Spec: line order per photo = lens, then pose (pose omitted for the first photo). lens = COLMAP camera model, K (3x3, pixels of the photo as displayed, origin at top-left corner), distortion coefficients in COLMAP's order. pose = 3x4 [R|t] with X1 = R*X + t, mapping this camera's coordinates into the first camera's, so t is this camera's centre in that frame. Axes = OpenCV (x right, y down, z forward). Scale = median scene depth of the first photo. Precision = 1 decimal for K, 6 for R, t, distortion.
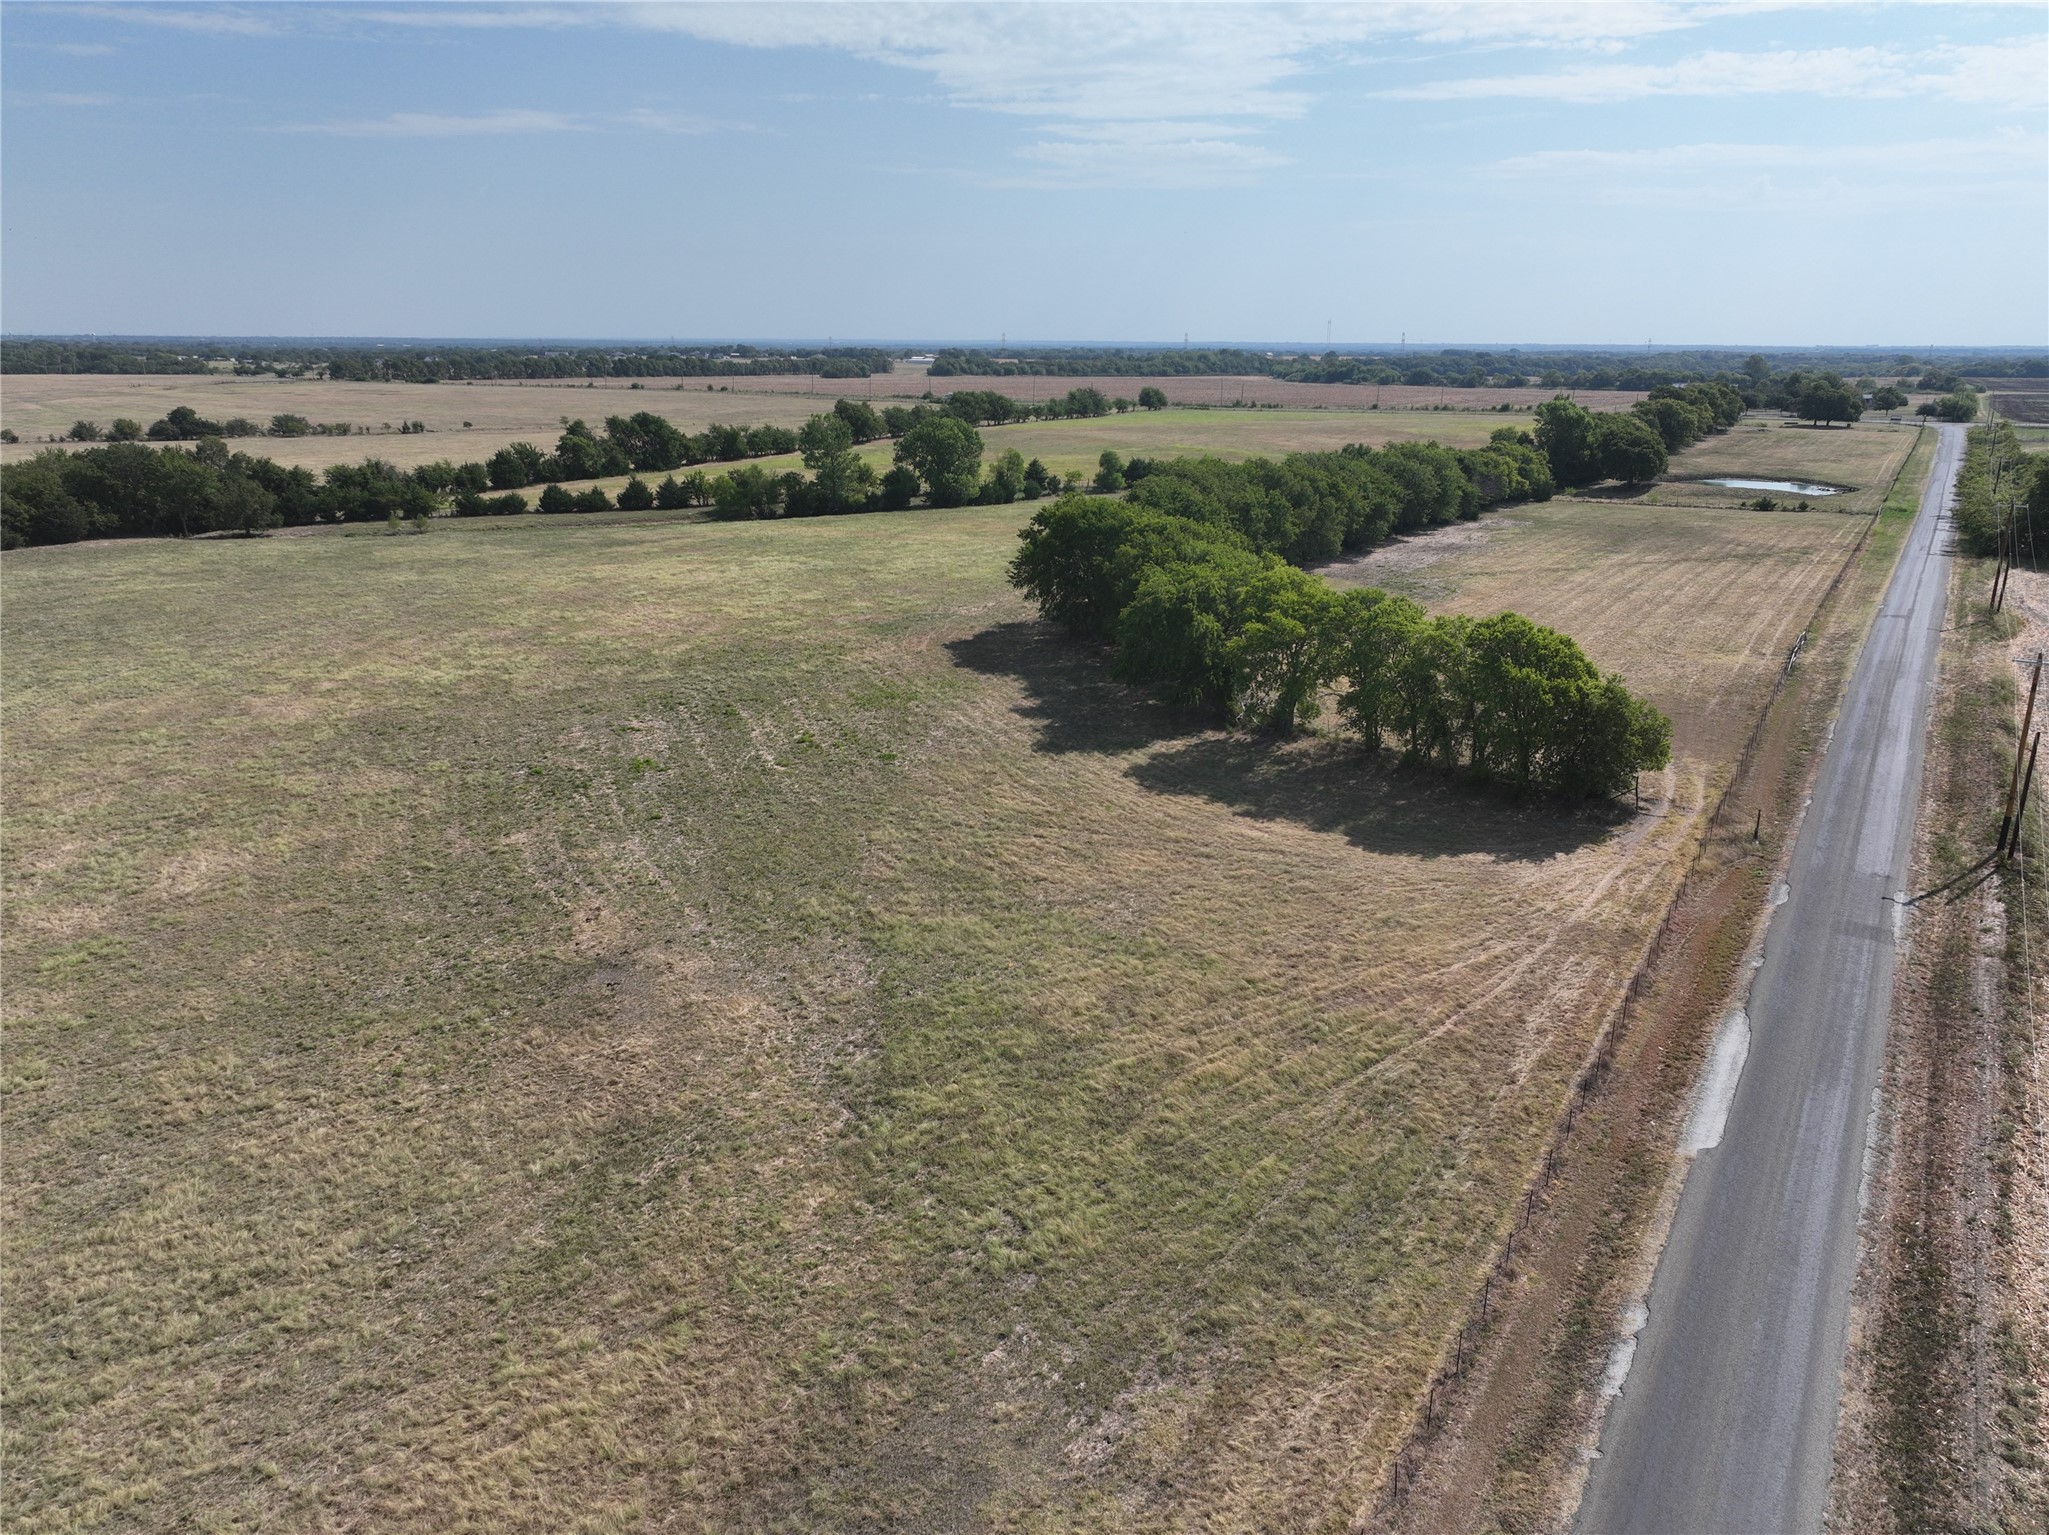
lens RADIAL K [[1450.0, 0, 1025.1], [0, 1450.0, 767.5], [0, 0, 1]] dist [0.003179, 0.010195]
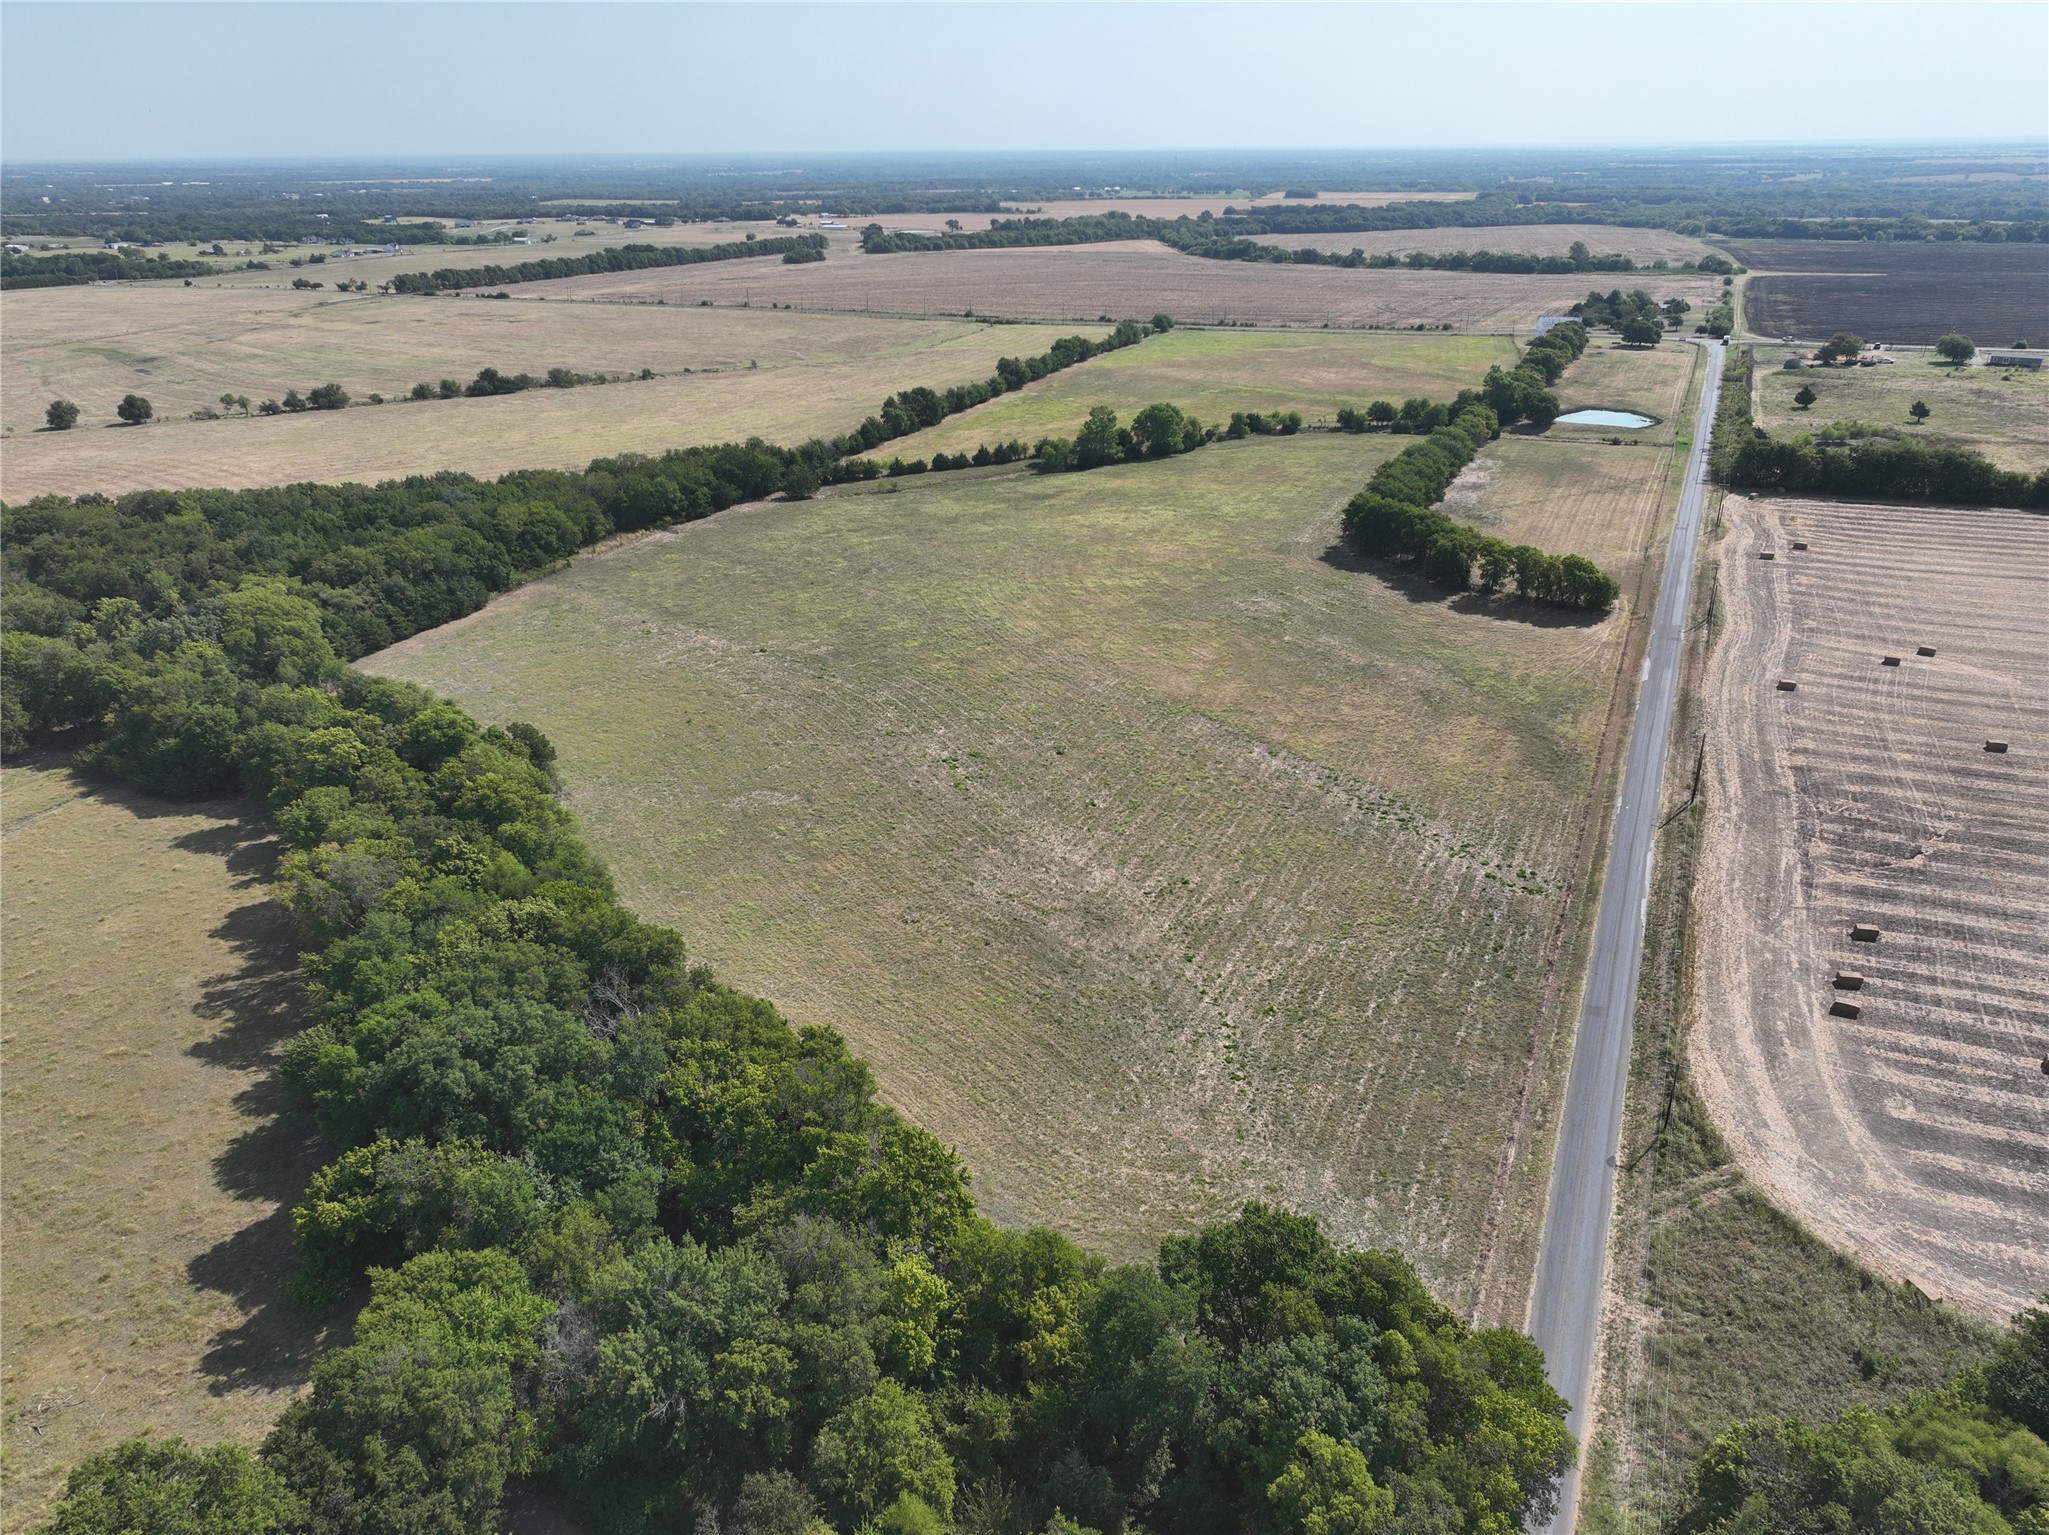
lens RADIAL K [[1450.0, 0, 1022.6], [0, 1450.0, 767.3], [0, 0, 1]] dist [0.003179, 0.010195]
pose [[0.991808, -0.065805, 0.109482, -1.206567], [0.052398, 0.991254, 0.121120, -0.083487], [-0.116495, -0.114391, 0.986582, -2.012766]]
